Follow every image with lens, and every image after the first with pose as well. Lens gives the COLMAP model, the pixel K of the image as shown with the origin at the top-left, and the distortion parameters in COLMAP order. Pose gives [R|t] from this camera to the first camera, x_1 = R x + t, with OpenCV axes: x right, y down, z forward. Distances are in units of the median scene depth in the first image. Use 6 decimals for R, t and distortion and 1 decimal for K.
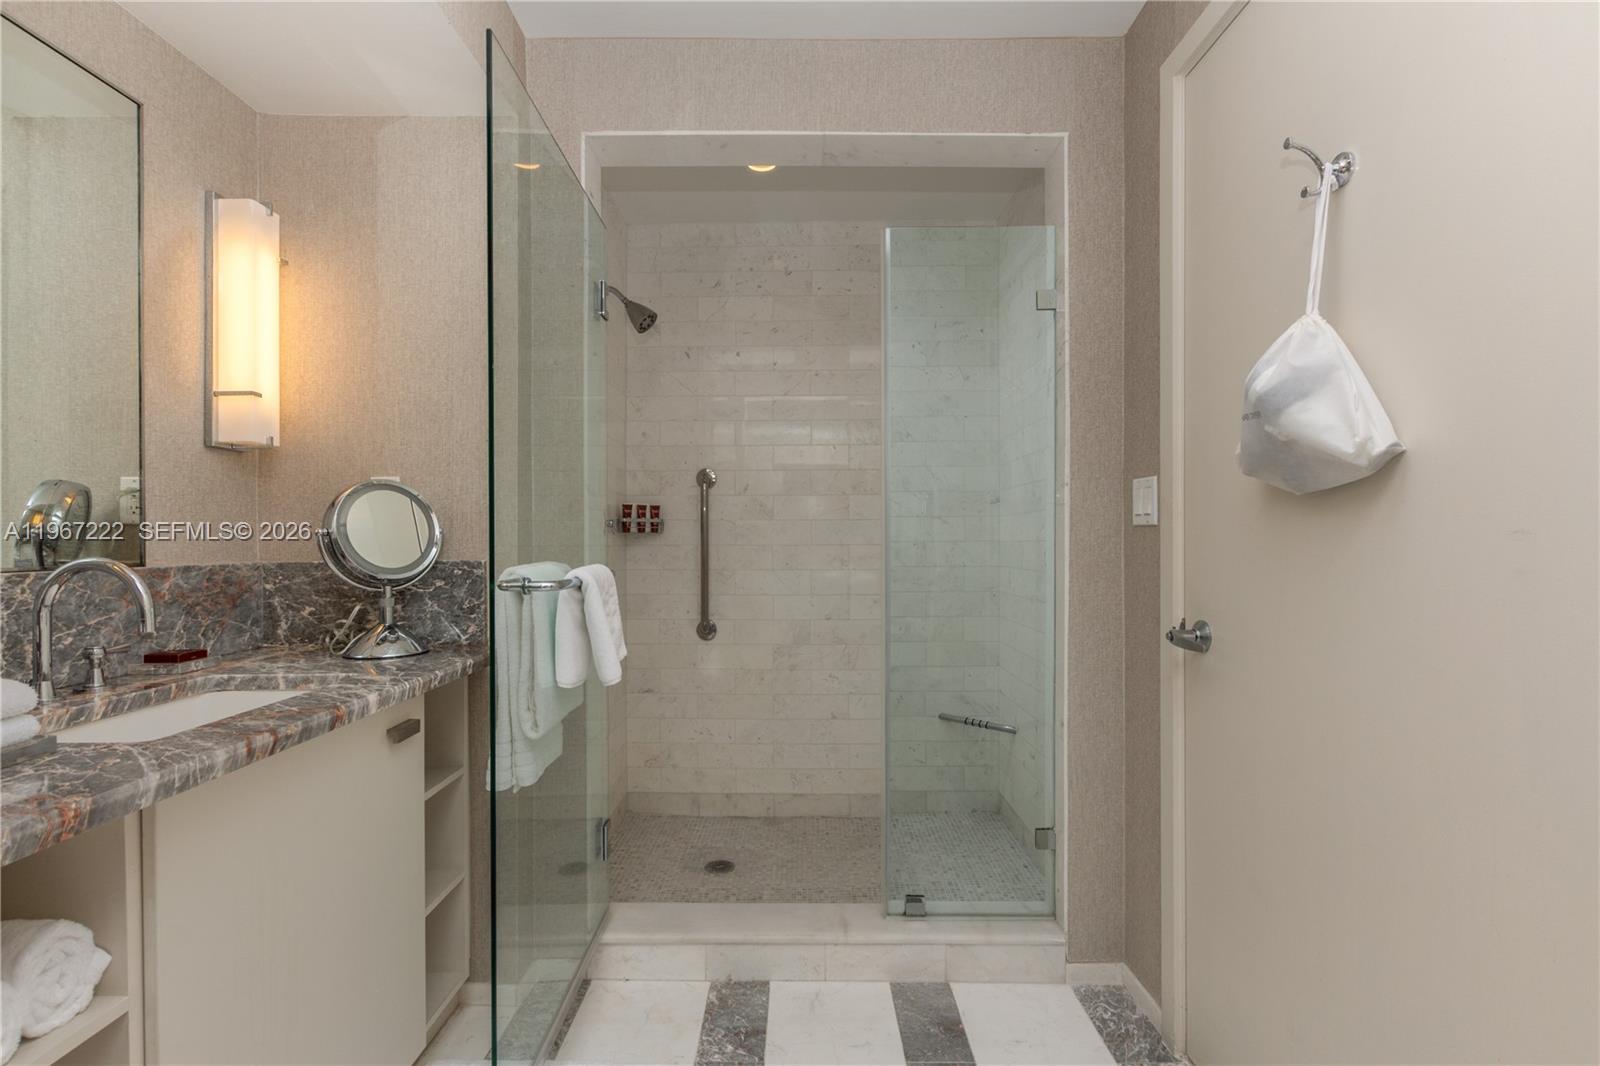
lens RADIAL K [[747.5, 0, 797.2], [0, 747.5, 536.5], [0, 0, 1]] dist [0.019796, 0.000424]
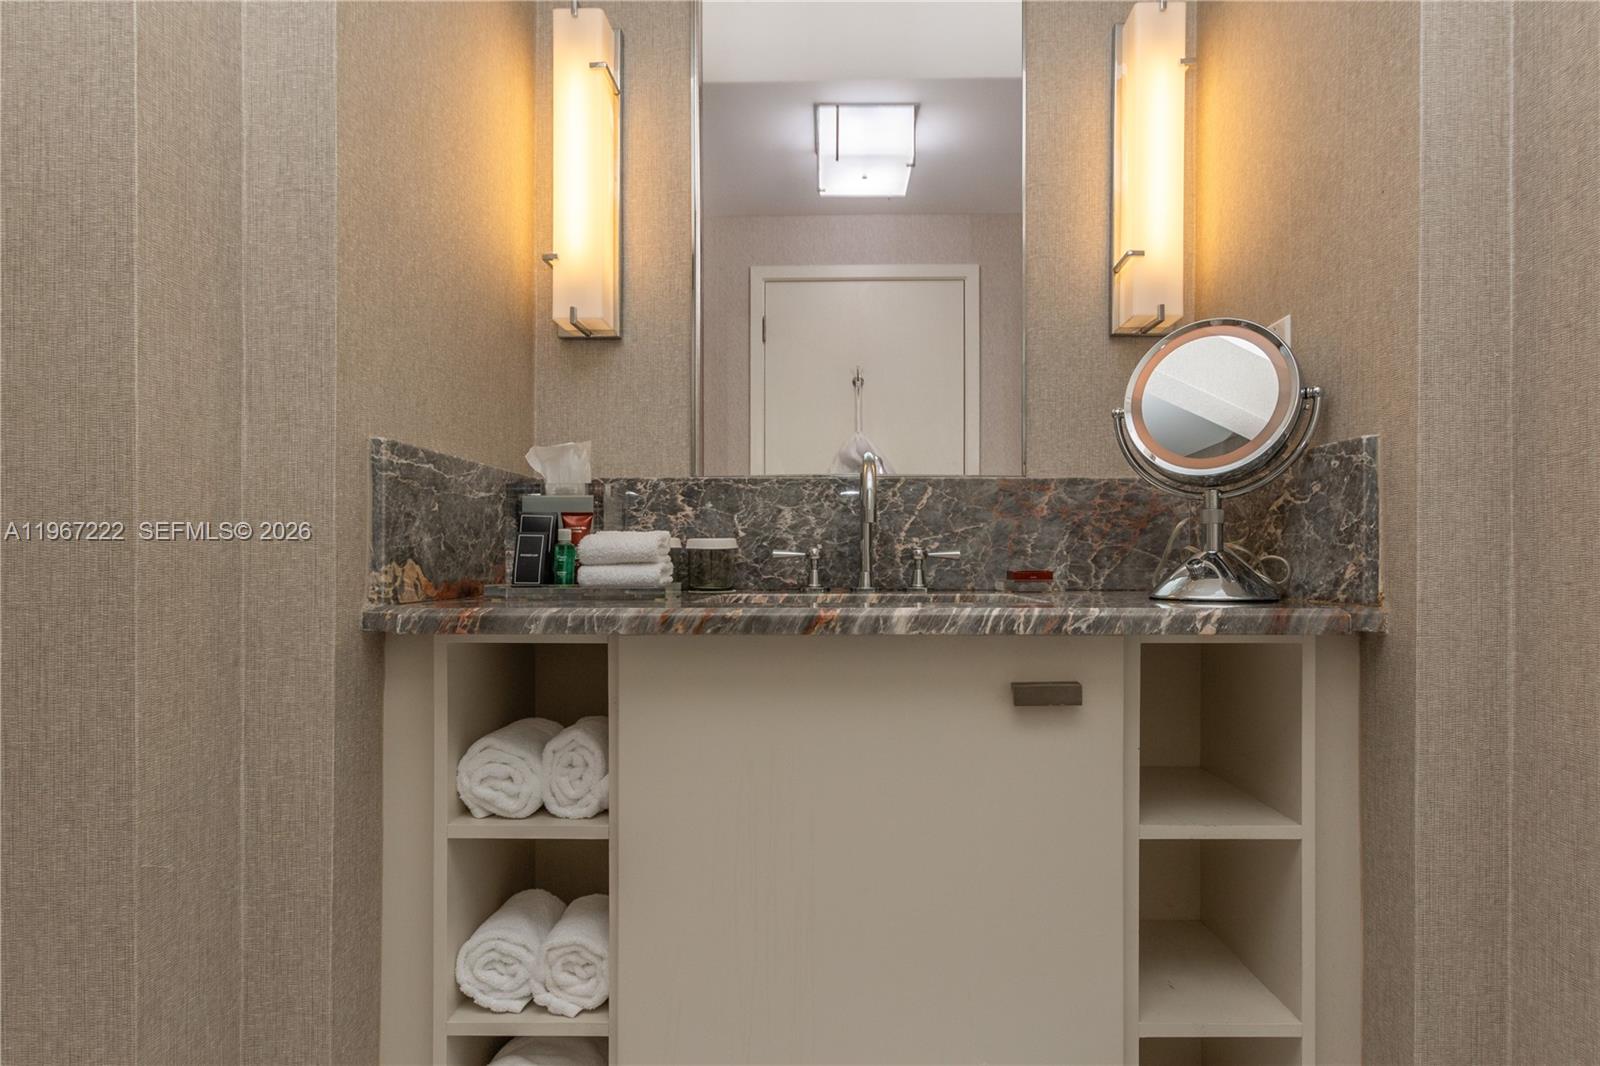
lens RADIAL K [[854.0, 0, 797.7], [0, 854.0, 544.6], [0, 0, 1]] dist [0.004869, 0.000011]
pose [[-0.010324, -0.004413, -0.999937, 0.170125], [-0.002234, 0.999988, -0.004390, 0.121069], [0.999944, 0.002188, -0.010334, 0.706781]]
